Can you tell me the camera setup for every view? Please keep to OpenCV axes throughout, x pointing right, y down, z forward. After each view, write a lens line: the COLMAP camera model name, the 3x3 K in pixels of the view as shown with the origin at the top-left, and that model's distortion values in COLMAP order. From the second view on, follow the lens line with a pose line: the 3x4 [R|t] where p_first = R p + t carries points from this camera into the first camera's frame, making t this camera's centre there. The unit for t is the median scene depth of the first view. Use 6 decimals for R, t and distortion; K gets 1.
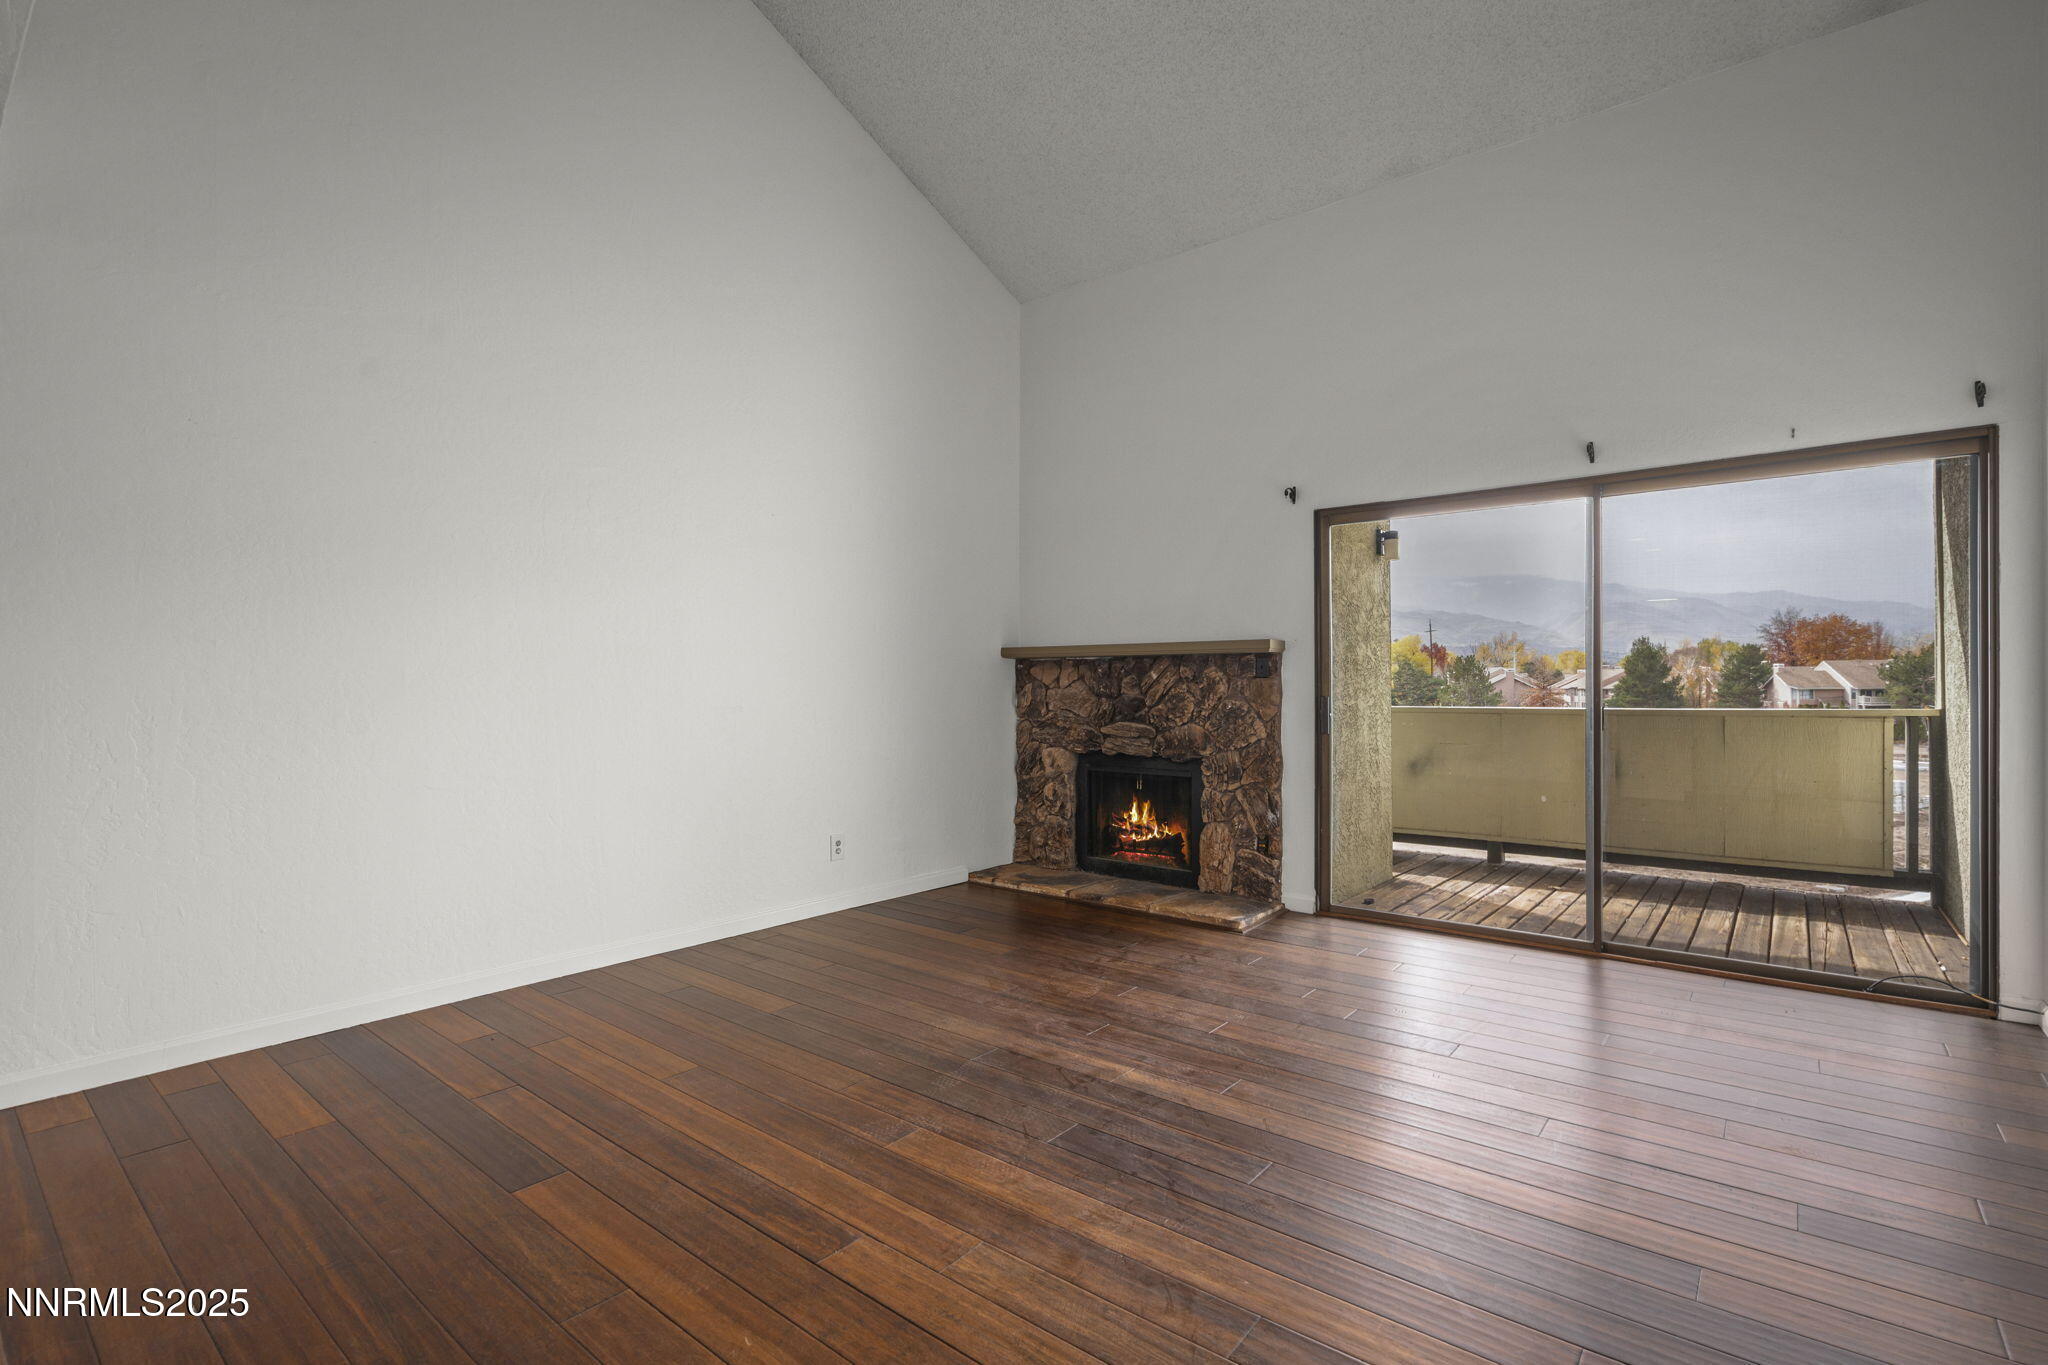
lens RADIAL K [[957.3, 0, 1024.0], [0, 957.3, 682.5], [0, 0, 1]] dist [0.000277, -0.000015]
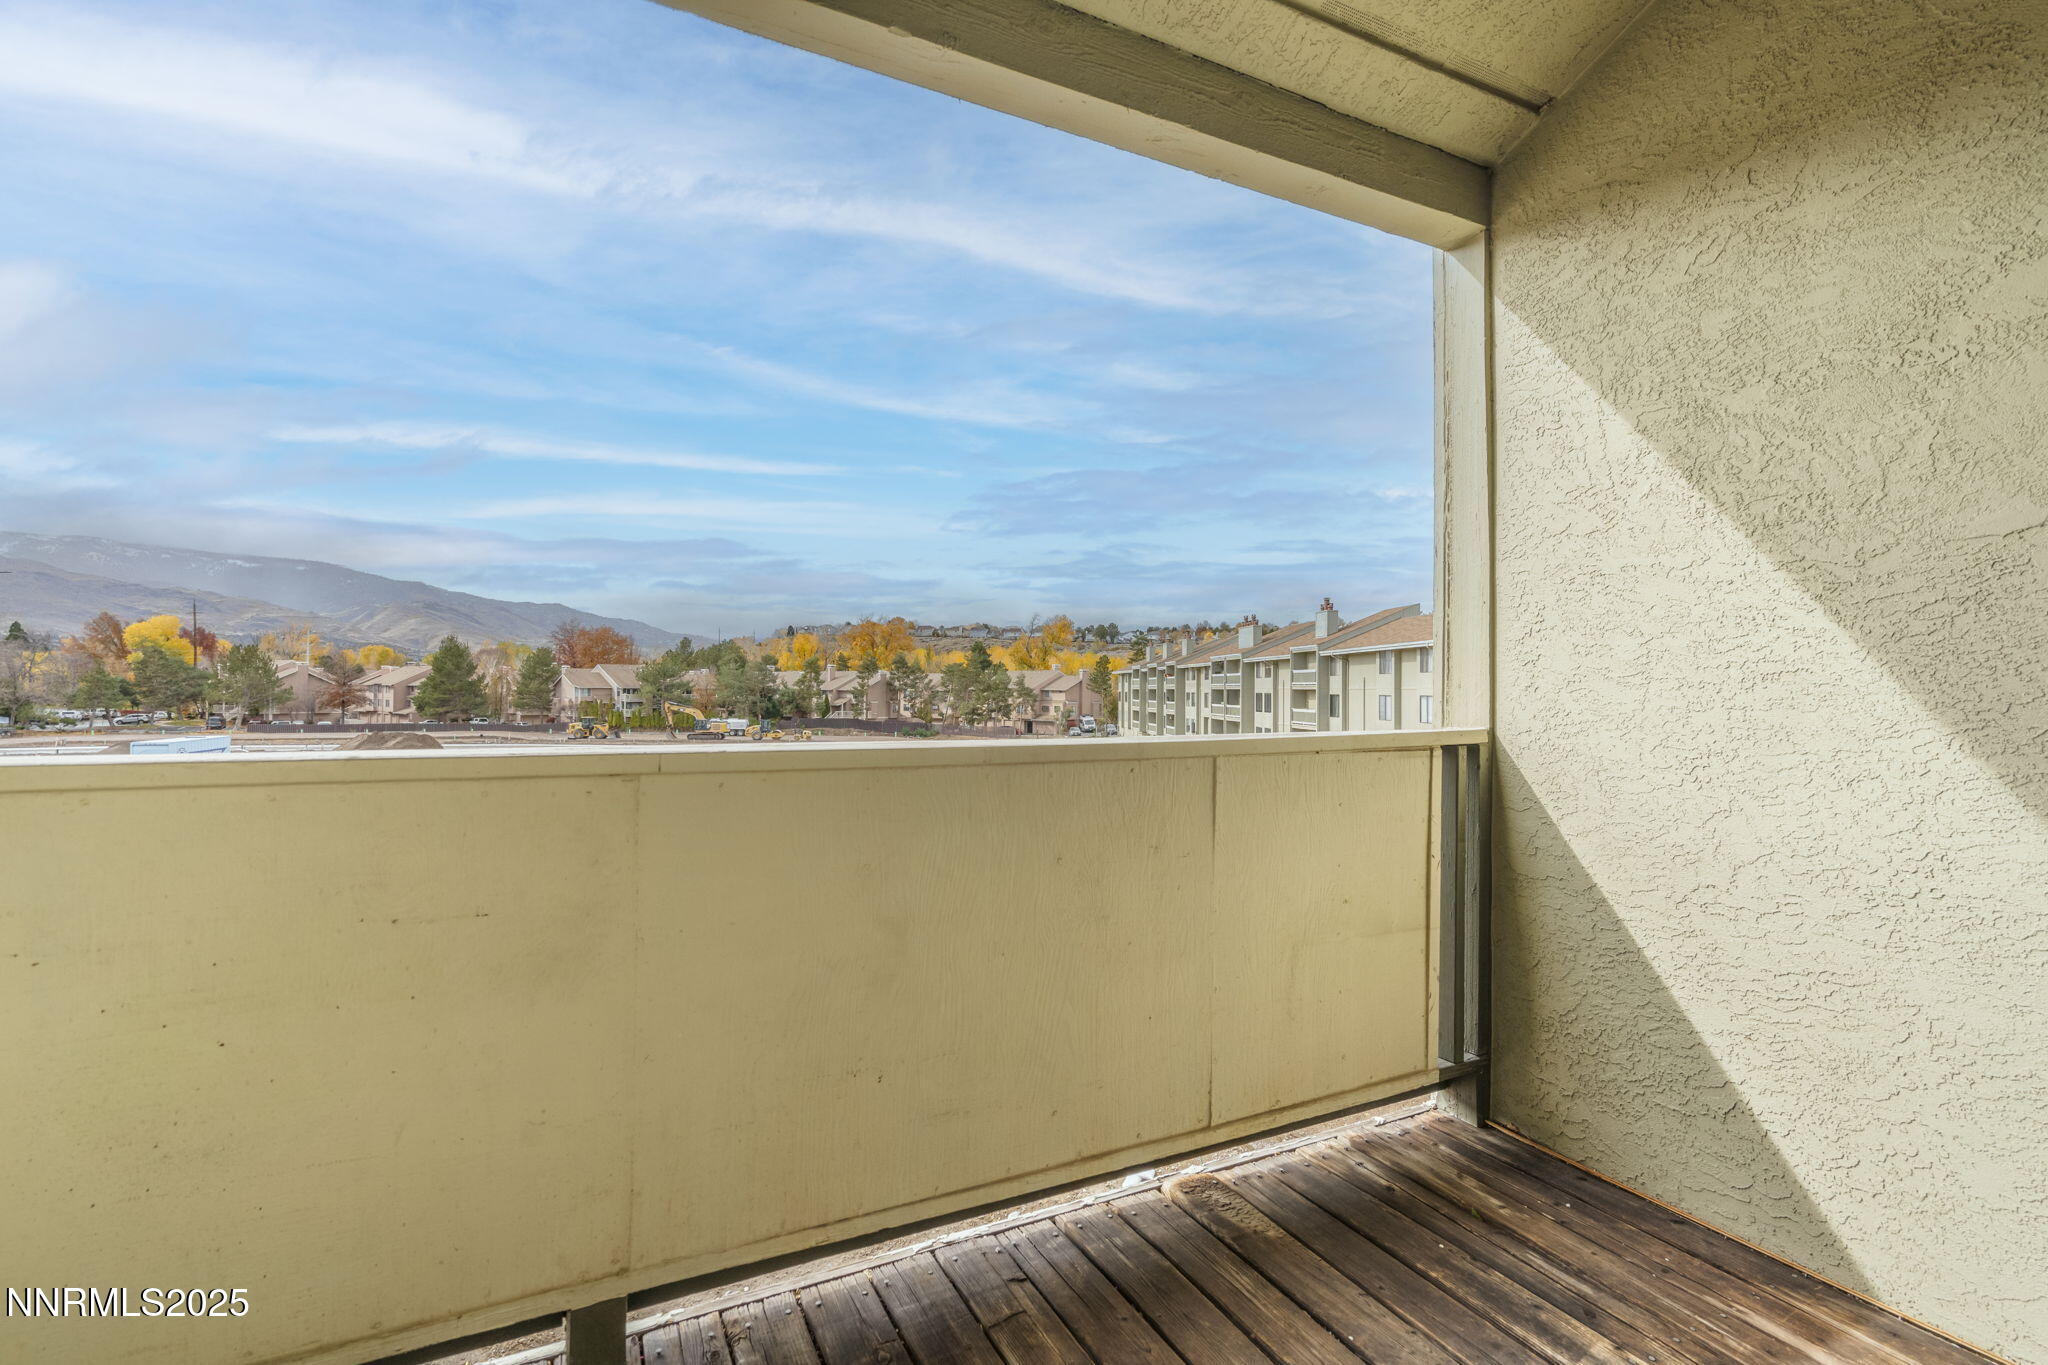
lens RADIAL K [[917.2, 0, 1022.2], [0, 917.2, 670.9], [0, 0, 1]] dist [-0.000612, -0.000353]
pose [[0.419942, 0.025756, 0.907185, 0.410265], [-0.016727, 0.999647, -0.020638, 0.010979], [-0.907397, -0.006508, 0.420225, 0.969116]]
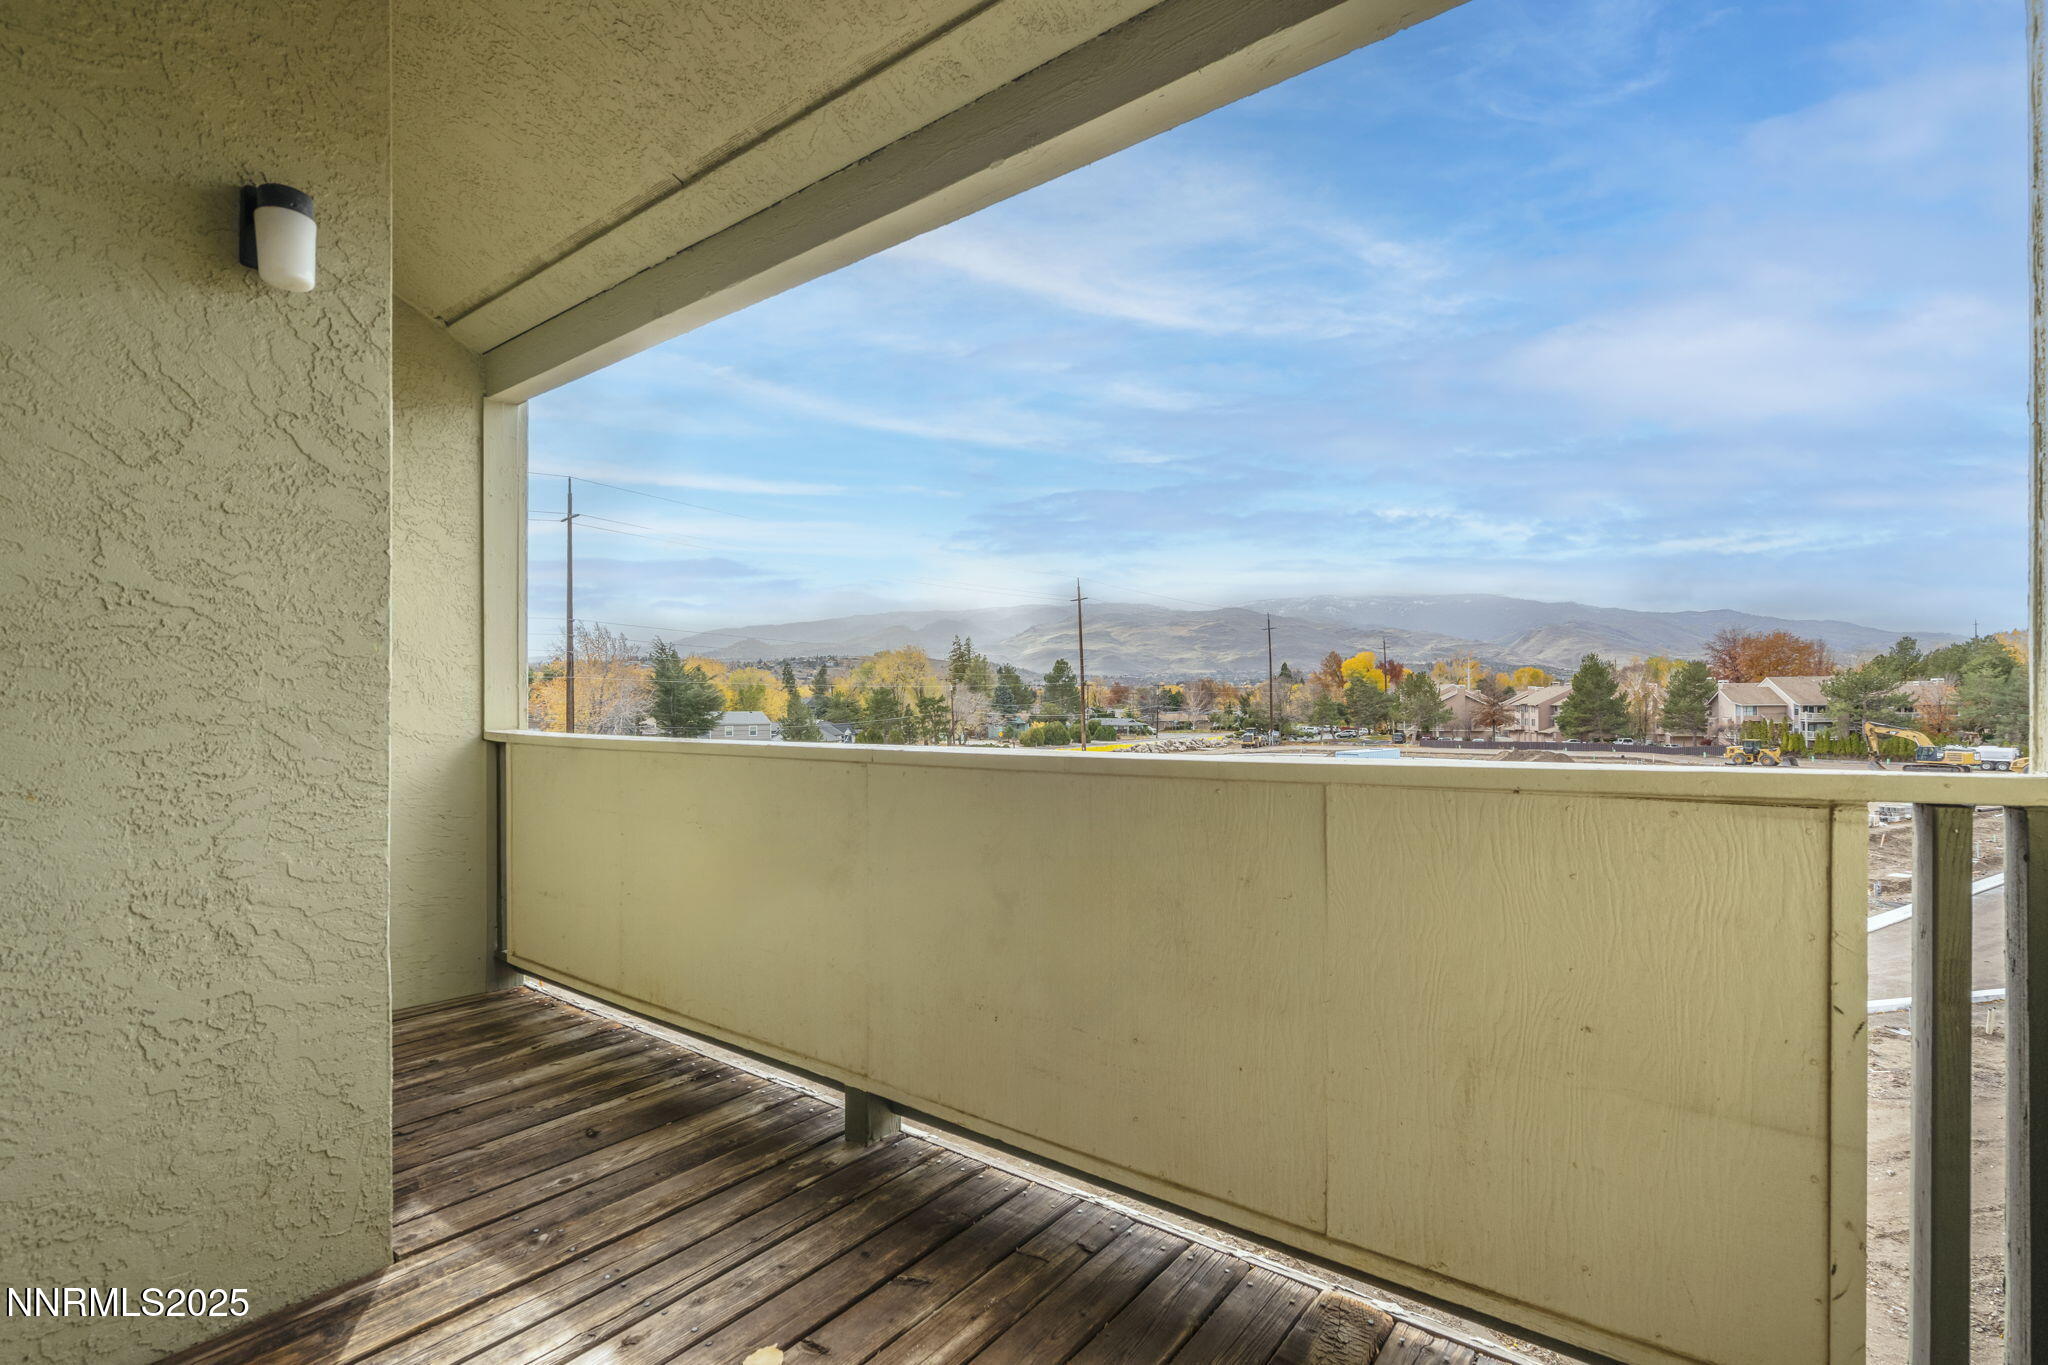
lens RADIAL K [[940.4, 0, 1019.6], [0, 940.4, 708.9], [0, 0, 1]] dist [0.001448, 0.000365]
pose [[0.999719, -0.001164, 0.023684, 0.672063], [0.000936, 0.999953, 0.009653, 0.009157], [-0.023694, -0.009628, 0.999673, 0.750354]]
